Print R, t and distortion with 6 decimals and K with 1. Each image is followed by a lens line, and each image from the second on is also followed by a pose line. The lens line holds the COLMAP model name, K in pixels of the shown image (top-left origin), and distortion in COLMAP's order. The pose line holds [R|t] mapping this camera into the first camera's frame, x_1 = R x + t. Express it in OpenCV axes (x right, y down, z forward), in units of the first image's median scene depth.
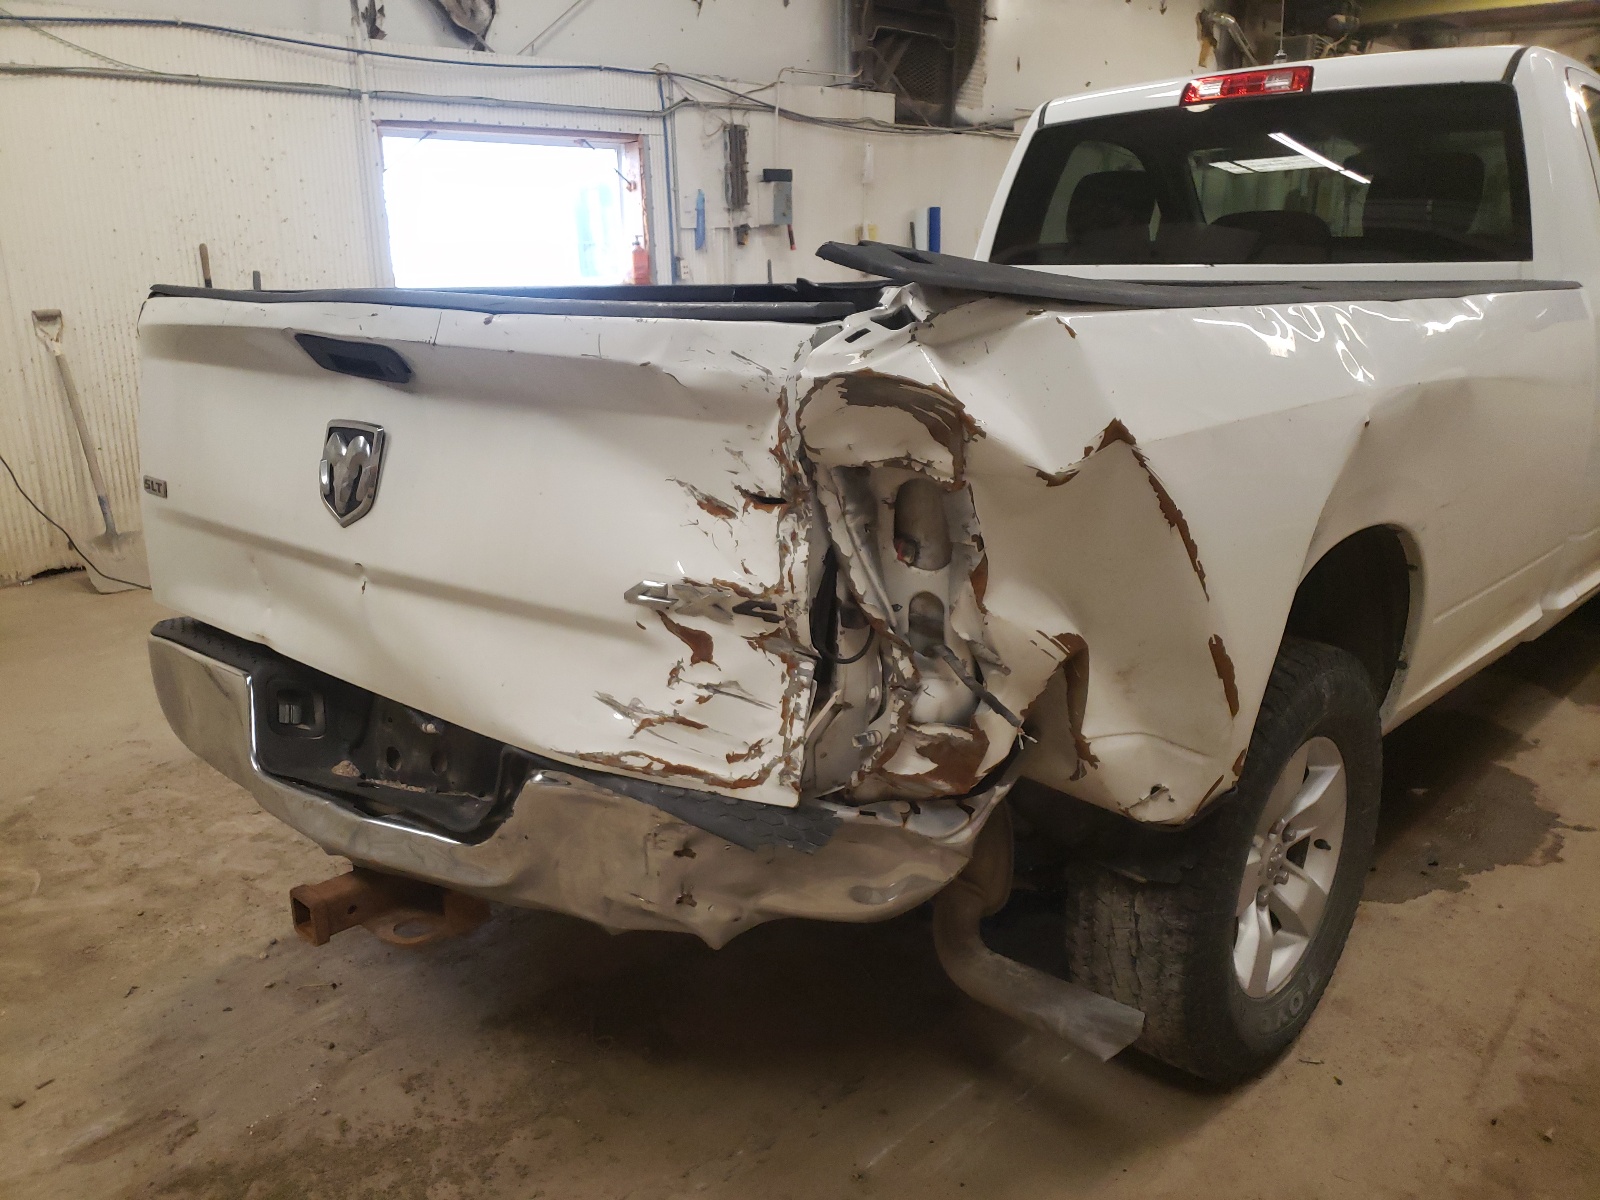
lens RADIAL K [[1260.1, 0, 789.8], [0, 1260.1, 610.9], [0, 0, 1]] dist [0.040750, -0.024713]
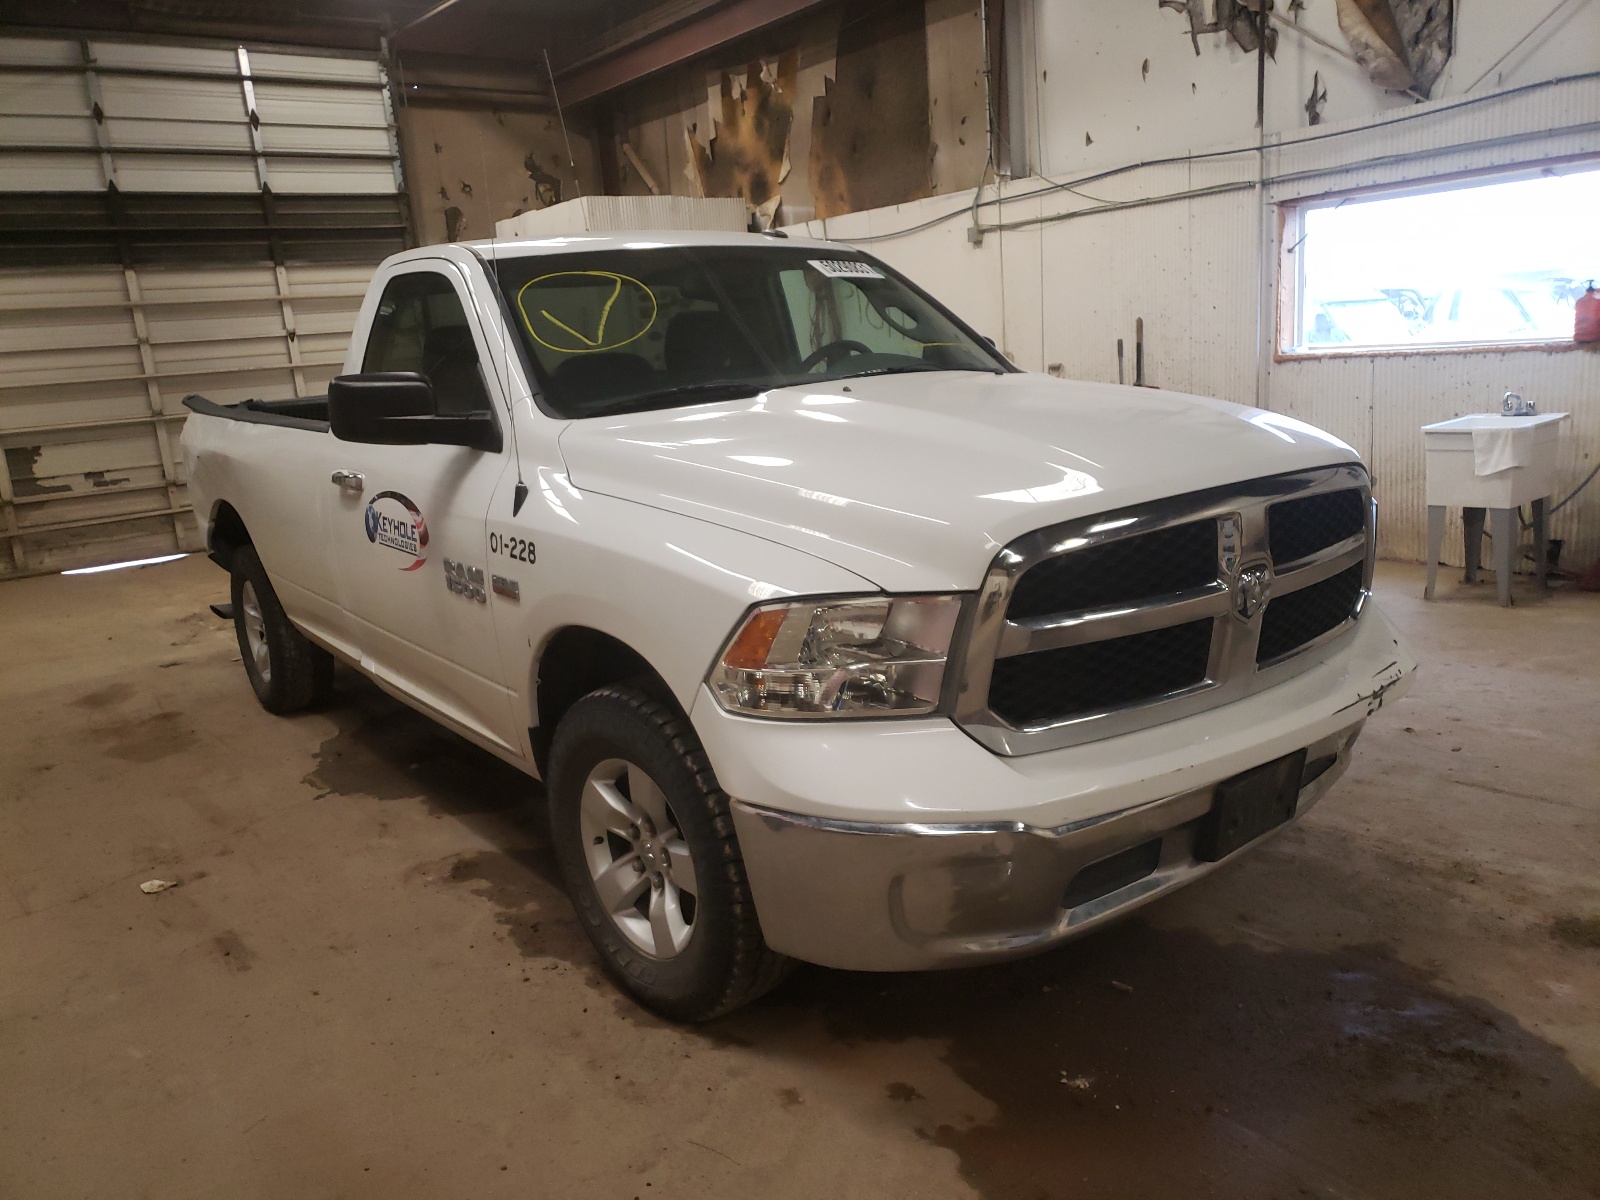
lens RADIAL K [[1260.1, 0, 790.1], [0, 1260.1, 607.5], [0, 0, 1]] dist [0.040750, -0.024713]
pose [[-0.185070, 0.234145, -0.954424, 2.523714], [-0.202945, 0.941160, 0.270244, -0.727004], [0.961542, 0.243709, -0.126662, 2.241706]]
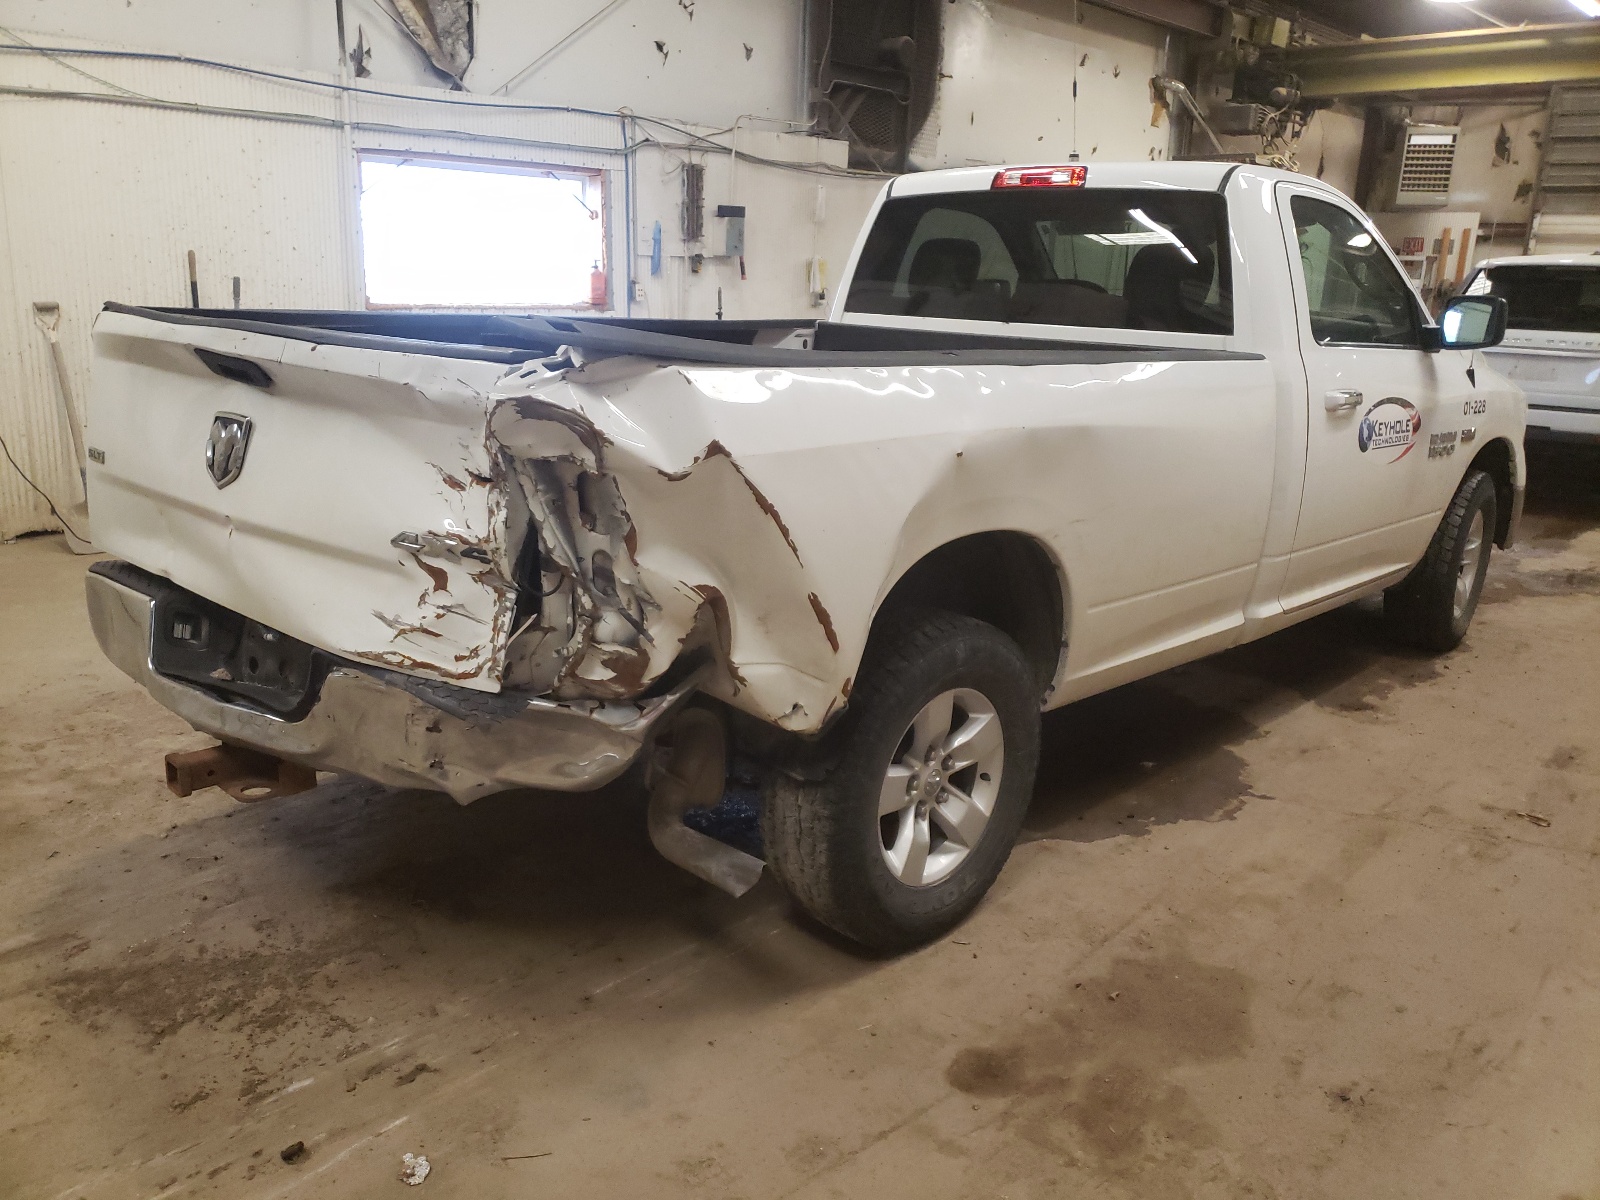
lens RADIAL K [[1260.1, 0, 801.4], [0, 1260.1, 577.9], [0, 0, 1]] dist [0.040750, -0.024713]
pose [[0.998696, 0.050725, 0.005782, 0.216990], [-0.050474, 0.998023, -0.037457, 0.039272], [-0.007670, 0.037117, 0.999282, -0.297059]]
